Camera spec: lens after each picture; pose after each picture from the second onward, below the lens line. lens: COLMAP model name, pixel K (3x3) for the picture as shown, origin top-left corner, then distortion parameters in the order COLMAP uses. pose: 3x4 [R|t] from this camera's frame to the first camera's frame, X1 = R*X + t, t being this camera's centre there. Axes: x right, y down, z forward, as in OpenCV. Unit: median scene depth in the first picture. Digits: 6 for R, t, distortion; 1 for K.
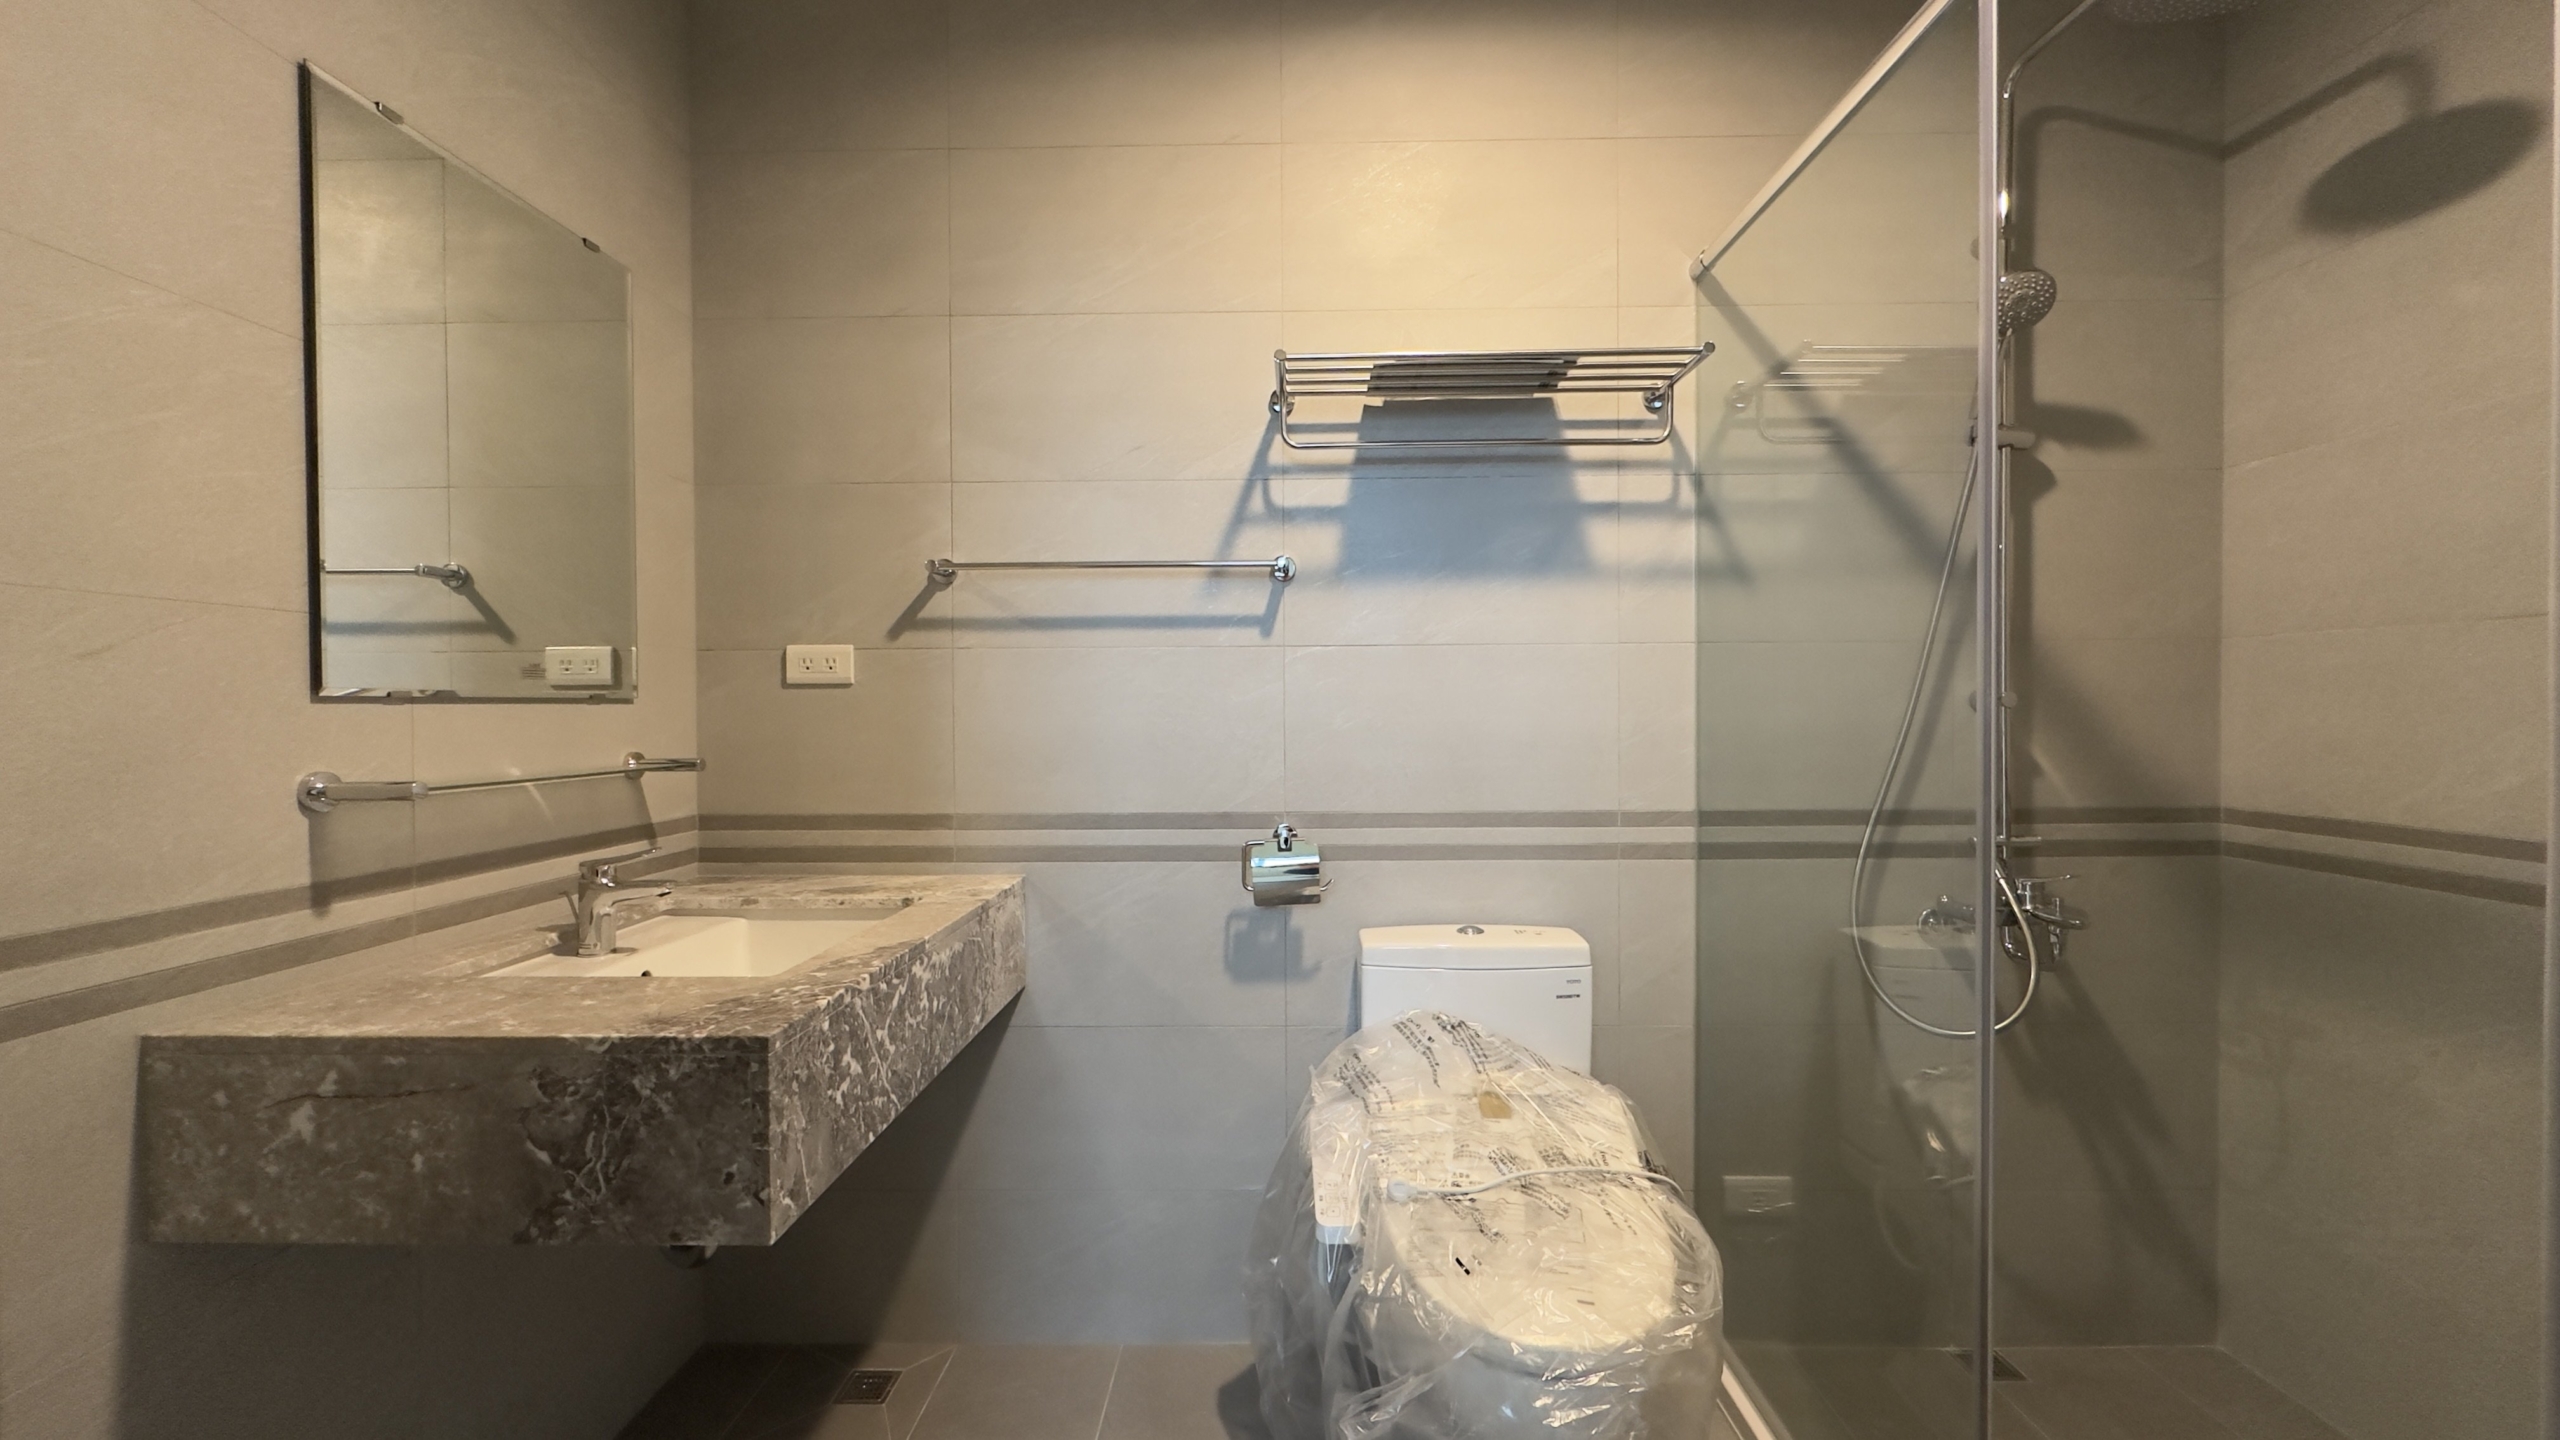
lens RADIAL K [[1027.8, 0, 1281.5], [0, 1027.8, 723.6], [0, 0, 1]] dist [0.000440, 0.000067]
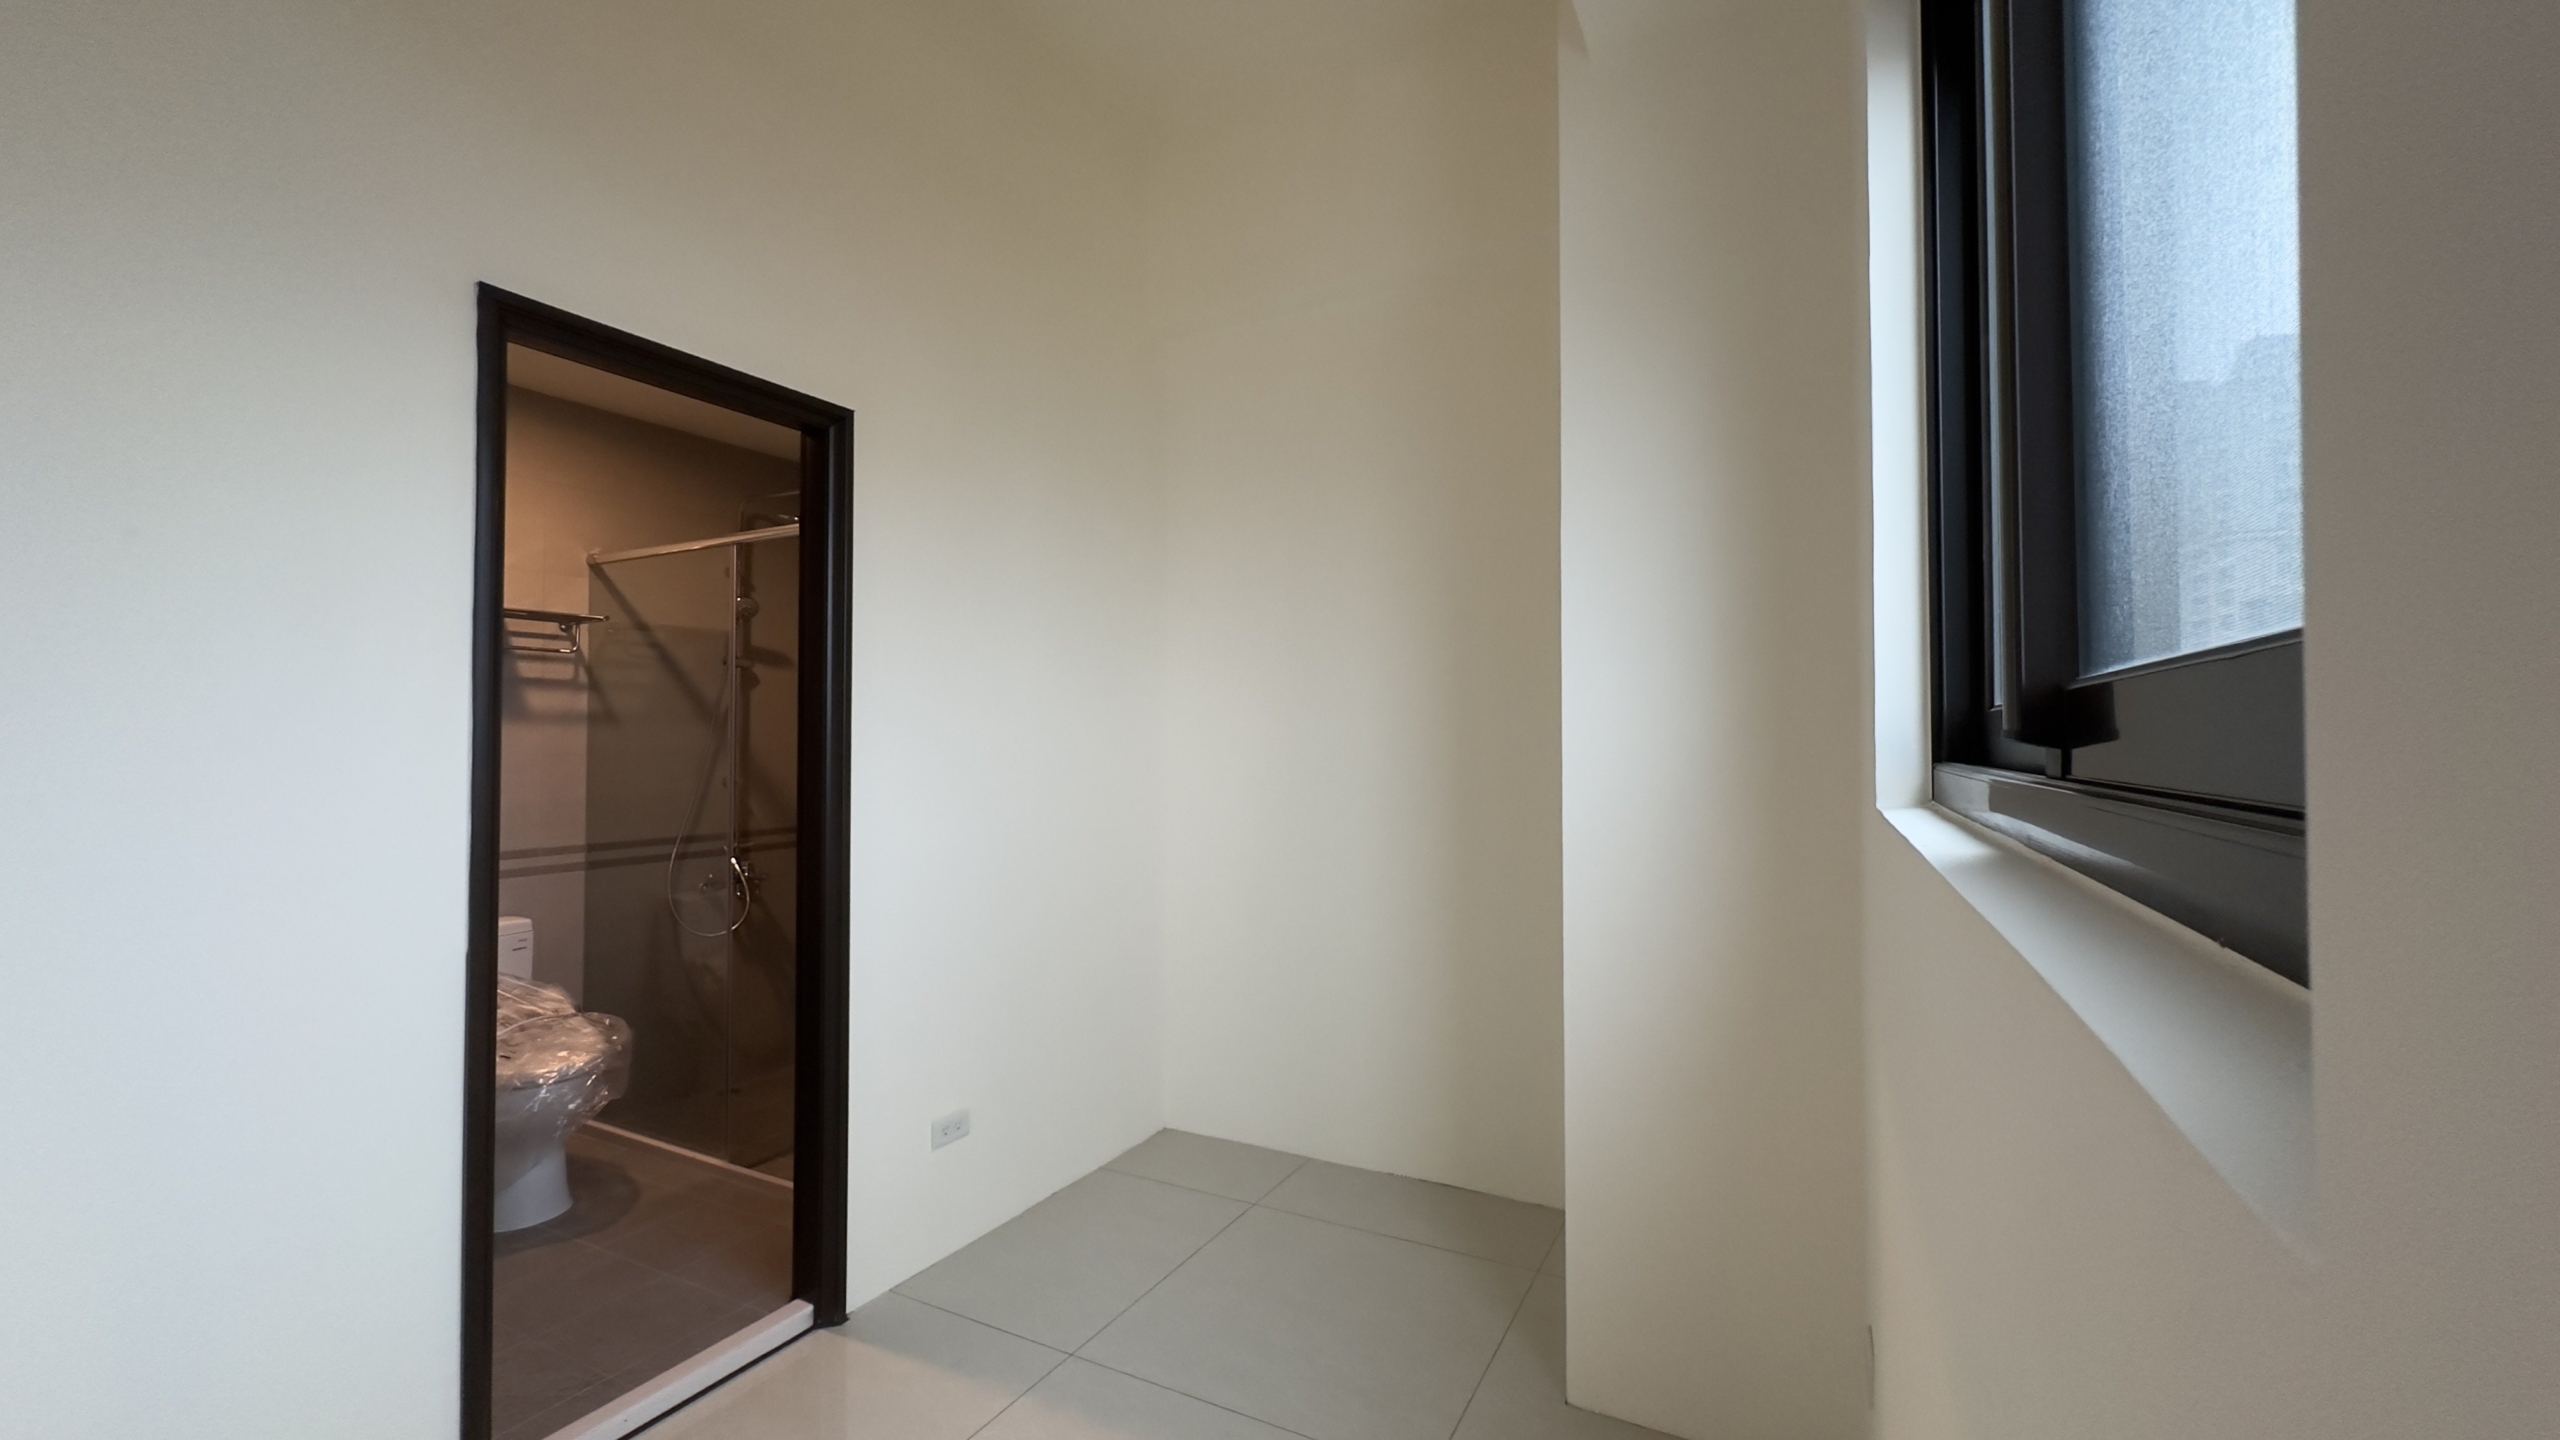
lens RADIAL K [[1019.3, 0, 1280.0], [0, 1019.3, 720.0], [0, 0, 1]] dist [-0.000273, -0.000119]
pose [[0.450969, 0.024843, 0.892194, -0.704422], [0.008897, 0.999438, -0.032327, -0.072446], [-0.892495, 0.022516, 0.450495, -0.995812]]
